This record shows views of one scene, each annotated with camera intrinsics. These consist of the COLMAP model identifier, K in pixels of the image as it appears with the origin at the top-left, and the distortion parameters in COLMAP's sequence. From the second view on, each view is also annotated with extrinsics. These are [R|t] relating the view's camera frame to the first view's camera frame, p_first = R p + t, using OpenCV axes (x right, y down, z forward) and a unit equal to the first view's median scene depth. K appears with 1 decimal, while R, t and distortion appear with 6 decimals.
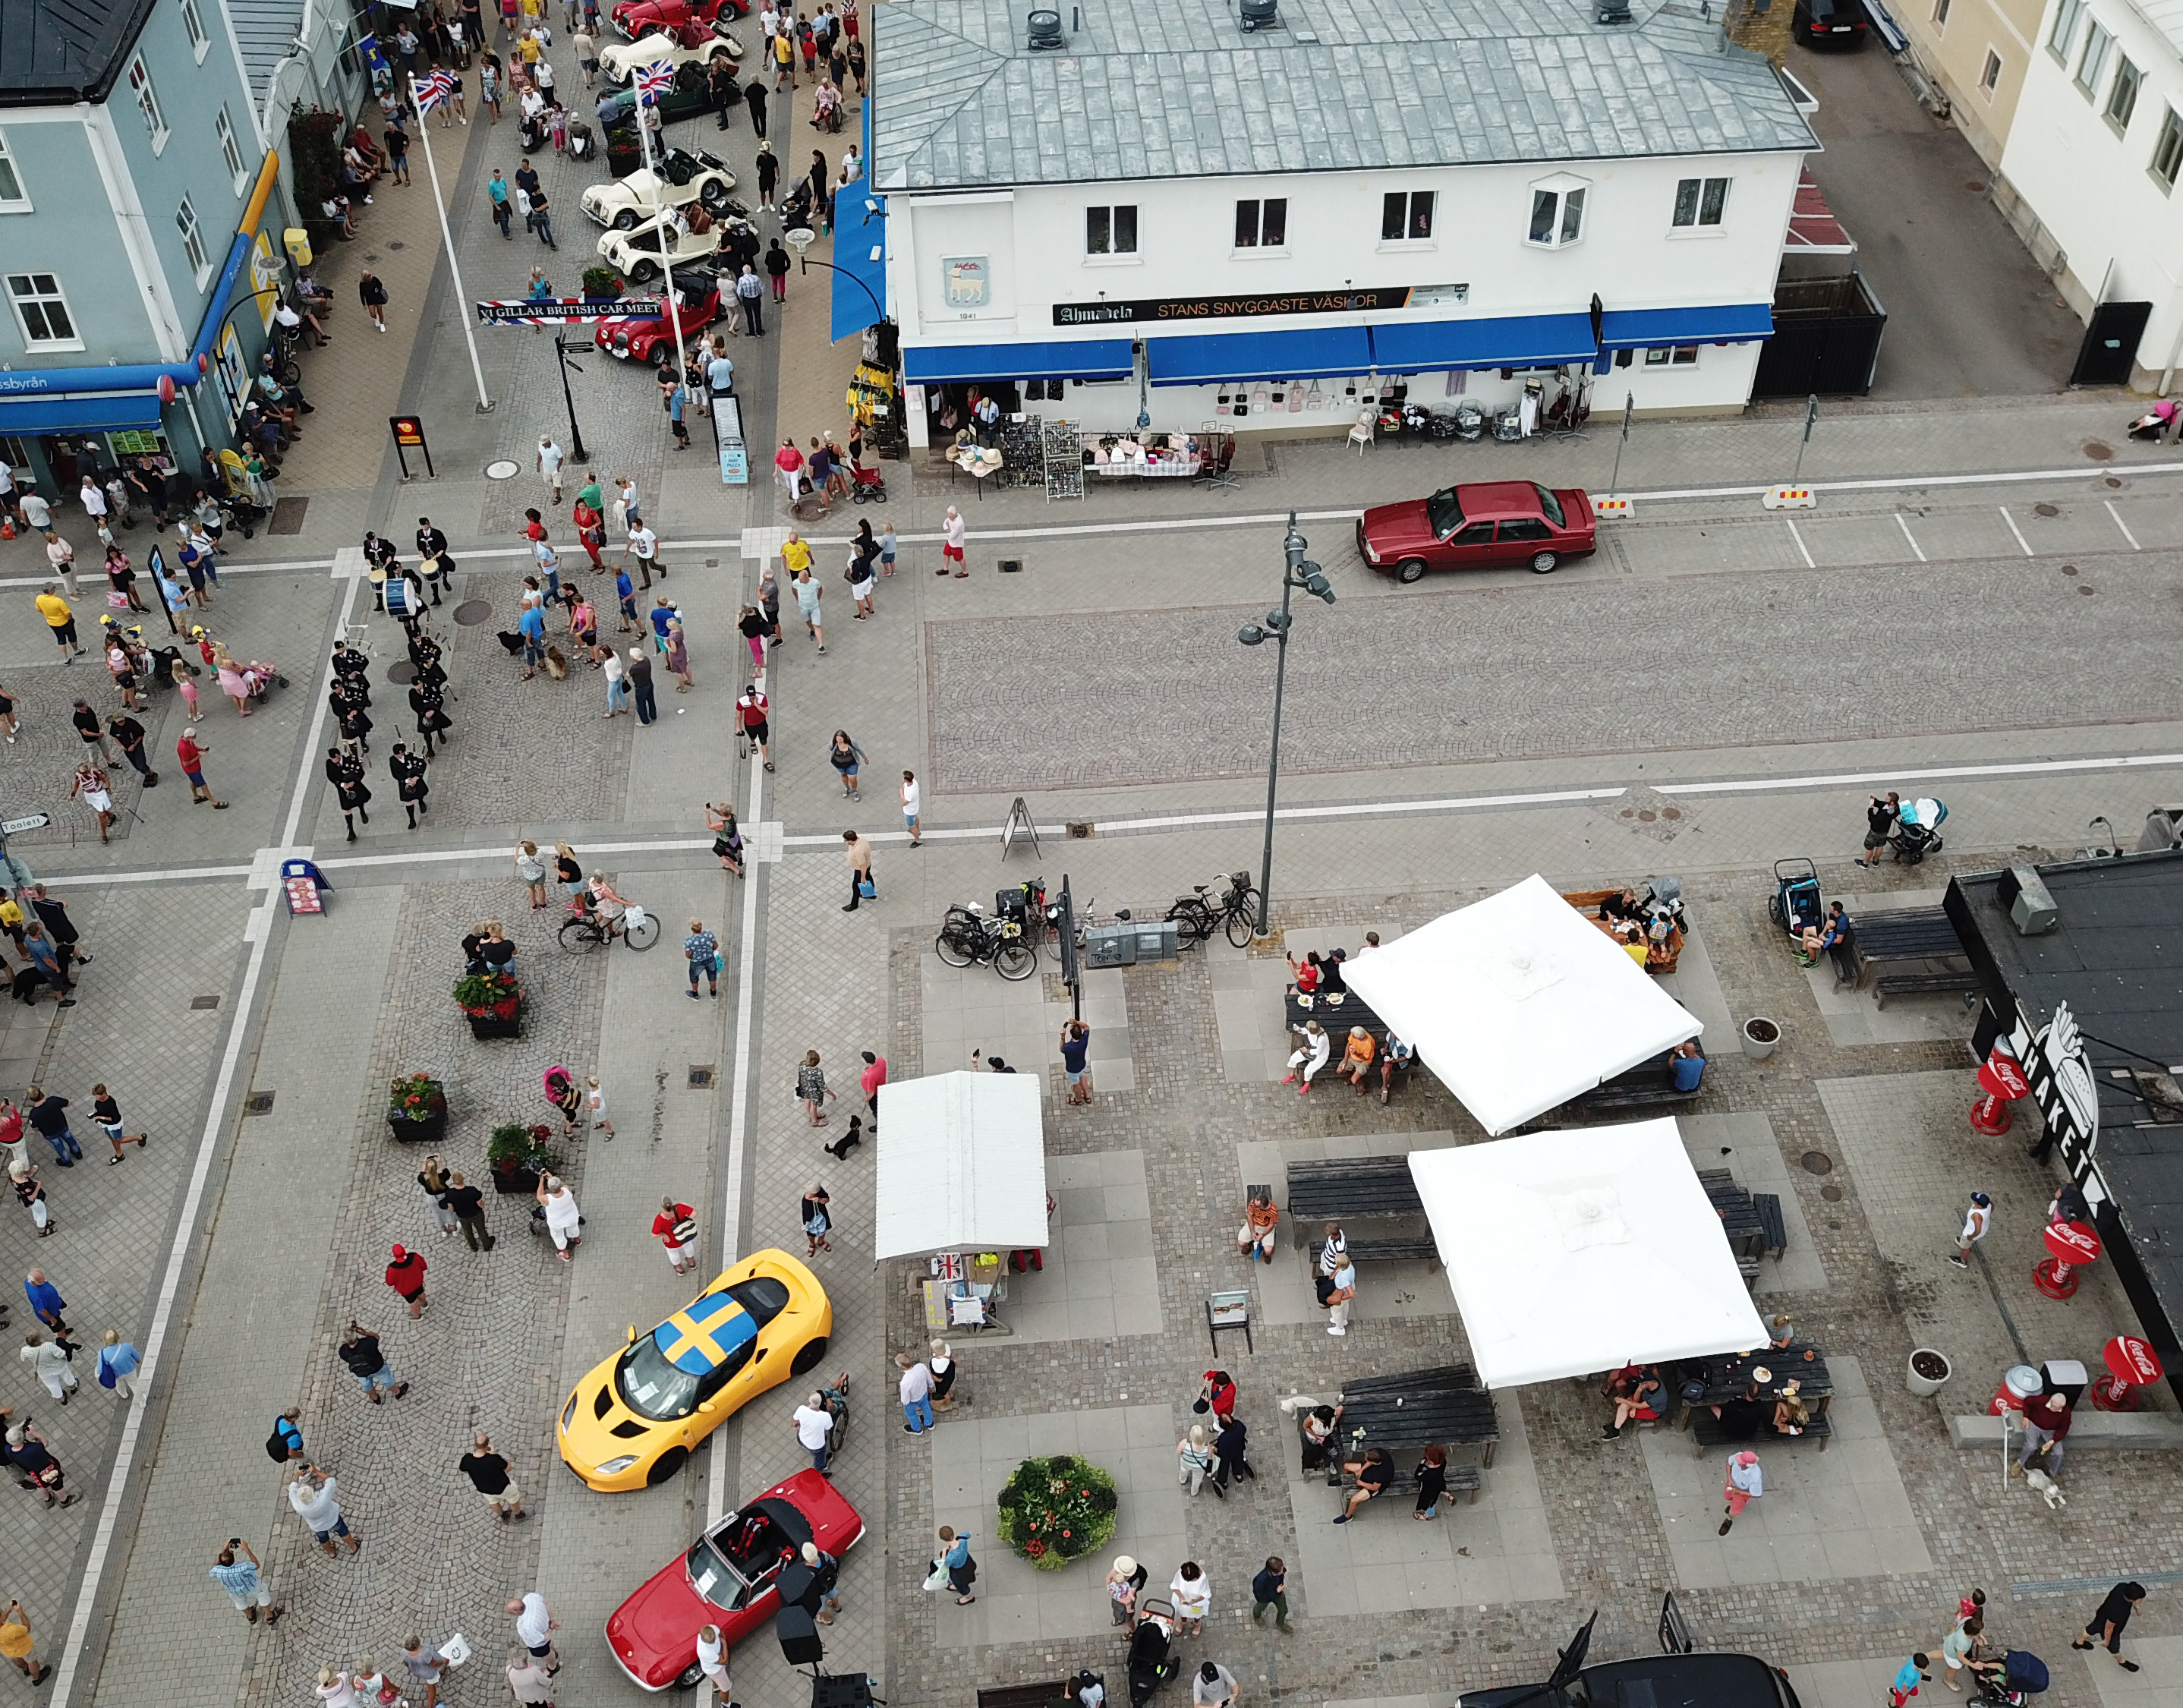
lens RADIAL K [[2284.3, 0, 1091.5], [0, 2284.3, 854.0], [0, 0, 1]] dist [0.042515, -0.138141]
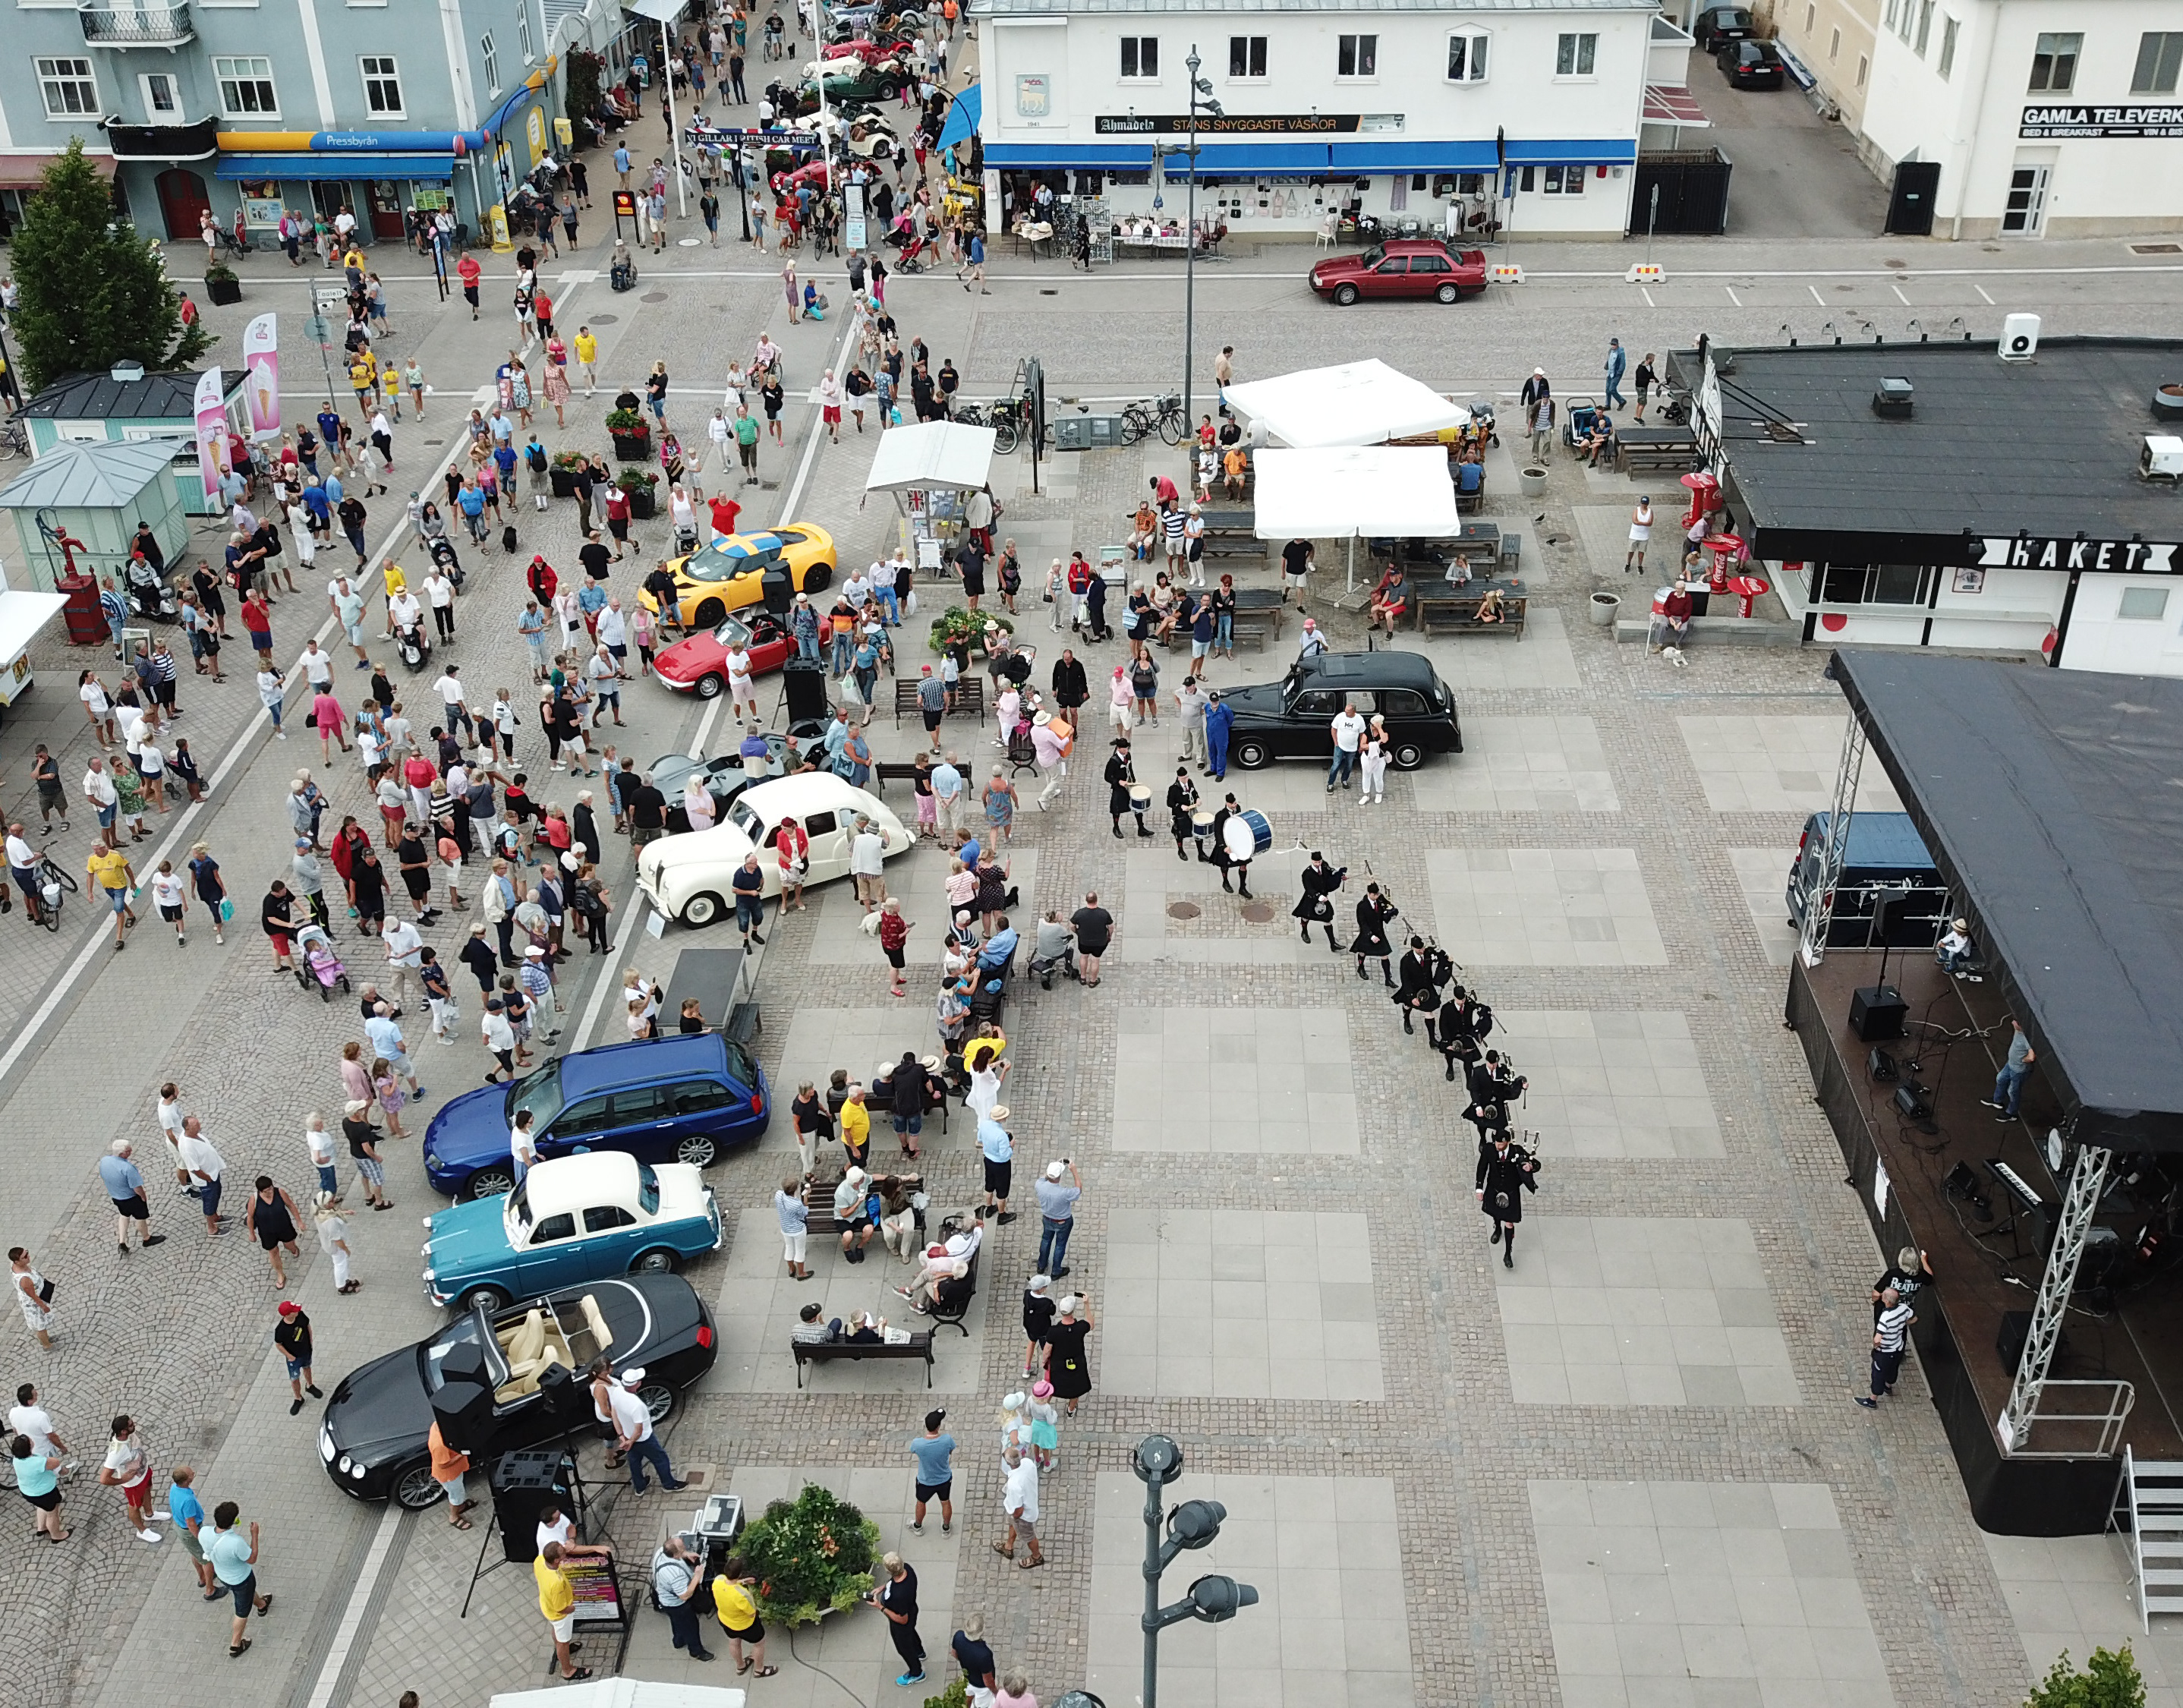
lens RADIAL K [[2304.7, 0, 1091.5], [0, 2304.7, 854.0], [0, 0, 1]] dist [-0.006048, -0.024214]
pose [[0.993789, 0.056998, -0.095573, 0.133972], [-0.075806, 0.975513, -0.206465, 0.461971], [0.081465, 0.212428, 0.973775, -0.237203]]
